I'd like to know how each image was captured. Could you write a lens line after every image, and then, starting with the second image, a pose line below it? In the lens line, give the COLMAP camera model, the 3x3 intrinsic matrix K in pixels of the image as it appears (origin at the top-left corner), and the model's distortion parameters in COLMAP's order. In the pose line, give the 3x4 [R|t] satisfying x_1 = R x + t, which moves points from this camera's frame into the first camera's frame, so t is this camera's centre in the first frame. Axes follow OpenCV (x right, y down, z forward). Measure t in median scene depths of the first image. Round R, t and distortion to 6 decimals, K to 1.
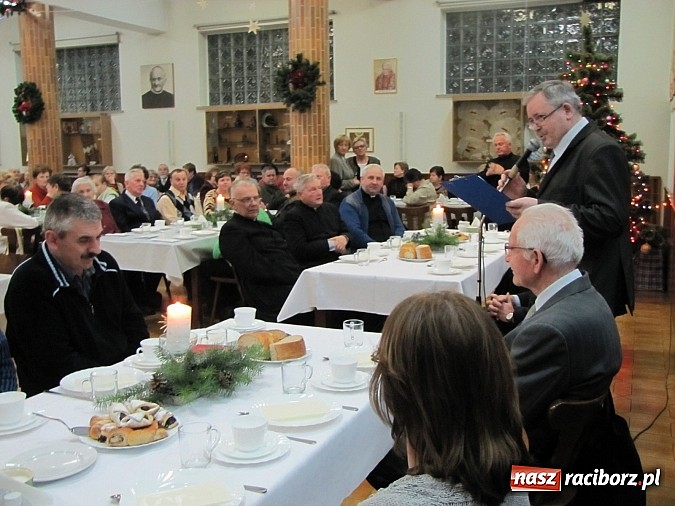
lens RADIAL K [[721.4, 0, 337.5], [0, 721.4, 253.0], [0, 0, 1]] dist [-0.139761, 0.299490]
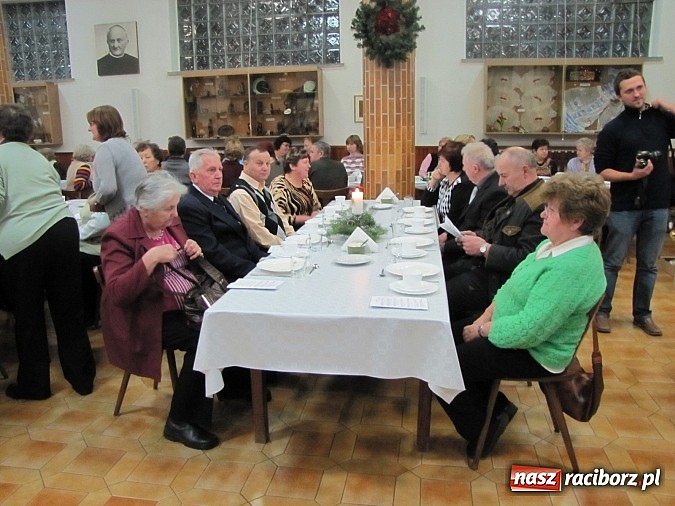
lens RADIAL K [[597.5, 0, 337.6], [0, 597.5, 242.4], [0, 0, 1]] dist [-0.217041, 0.231229]
pose [[0.976169, -0.049290, 0.211342, -0.195223], [0.037489, 0.997525, 0.059489, -0.044848], [-0.213751, -0.050148, 0.975600, 0.341648]]
